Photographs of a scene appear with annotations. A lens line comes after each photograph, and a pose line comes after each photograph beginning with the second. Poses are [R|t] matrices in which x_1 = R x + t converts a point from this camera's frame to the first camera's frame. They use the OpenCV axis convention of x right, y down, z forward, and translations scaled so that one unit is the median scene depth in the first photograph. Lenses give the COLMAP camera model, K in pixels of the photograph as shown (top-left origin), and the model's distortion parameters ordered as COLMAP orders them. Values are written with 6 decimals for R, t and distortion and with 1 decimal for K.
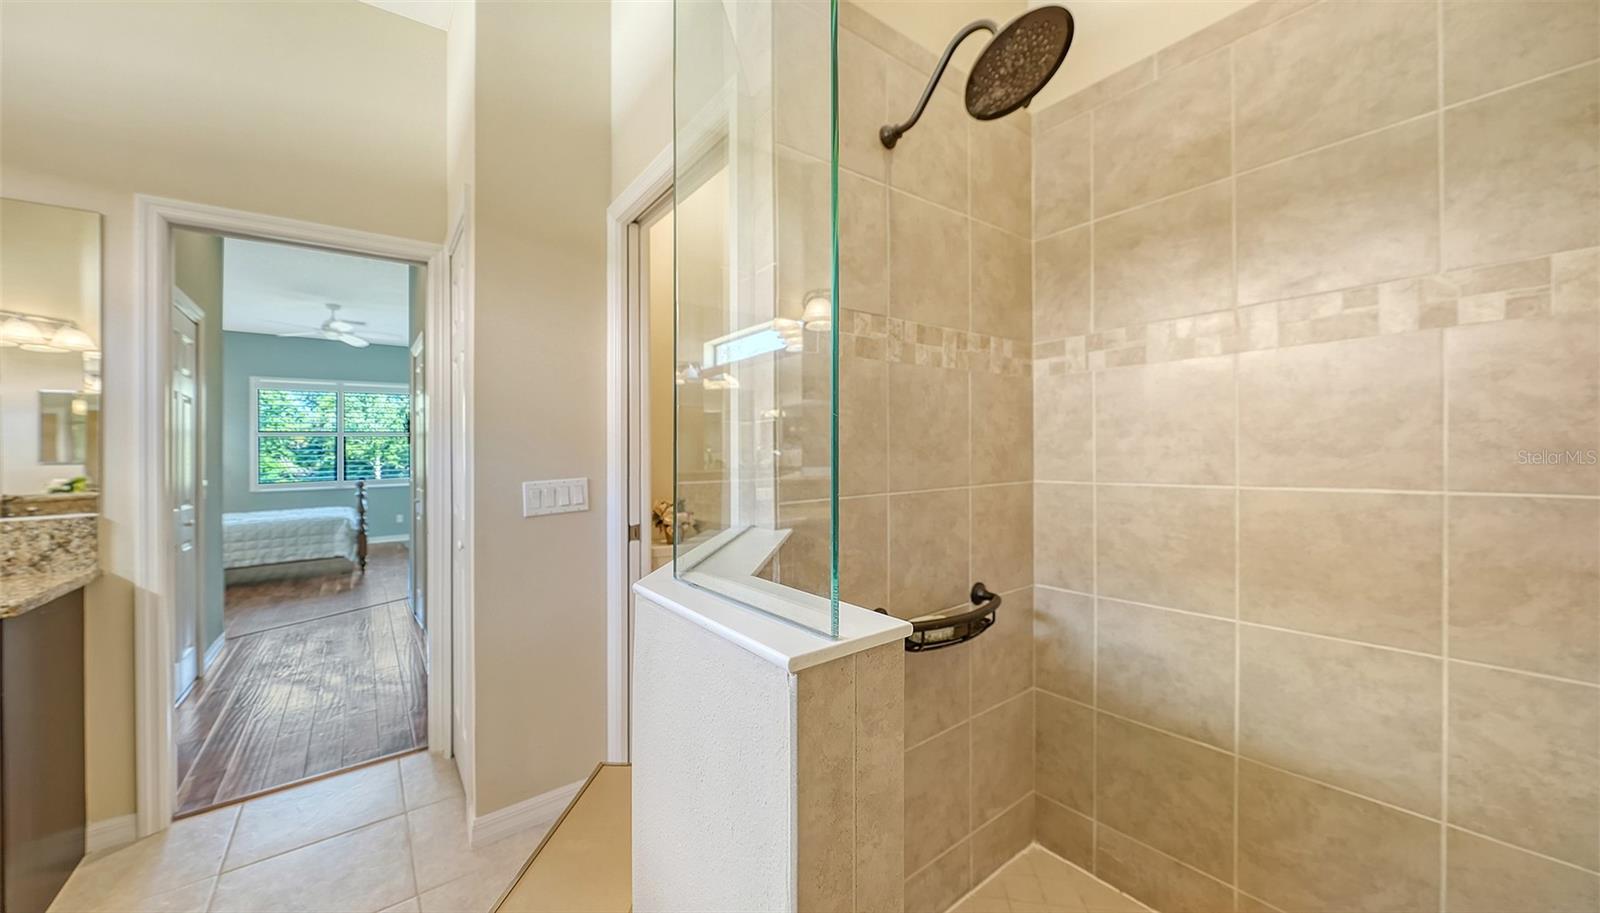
lens RADIAL K [[565.0, 0, 798.9], [0, 565.0, 454.1], [0, 0, 1]] dist [-0.005279, 0.000246]
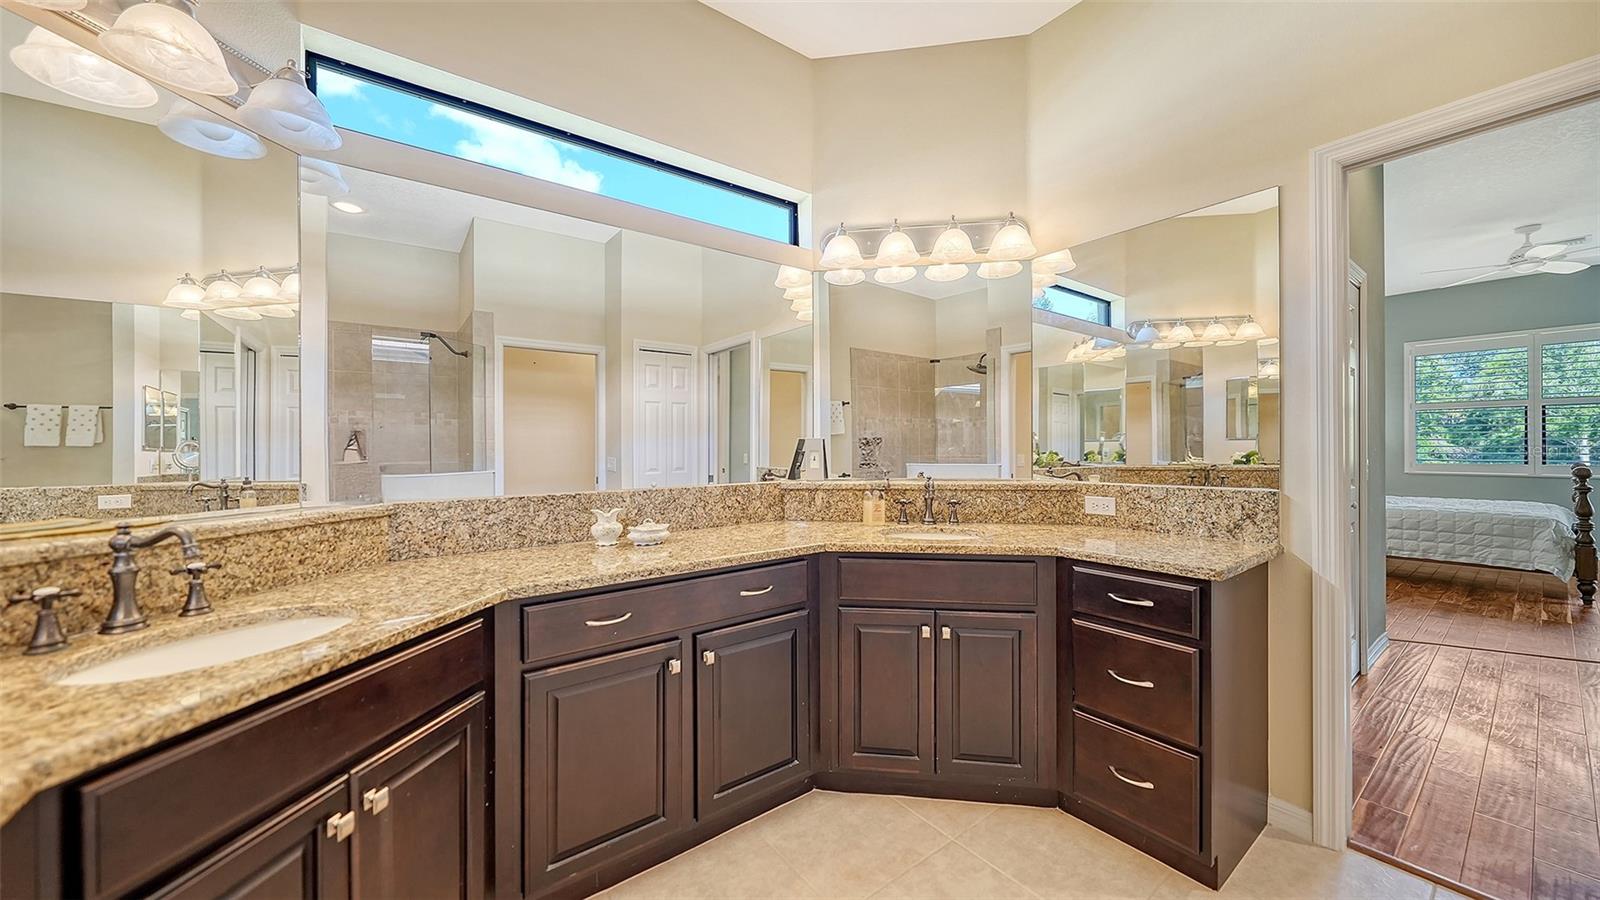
lens RADIAL K [[553.6, 0, 798.2], [0, 553.6, 439.4], [0, 0, 1]] dist [-0.002563, -0.000725]
pose [[-0.018049, 0.007503, -0.999809, -0.127446], [0.006654, 0.999951, 0.007384, 0.002027], [0.999815, -0.006519, -0.018098, 0.082429]]
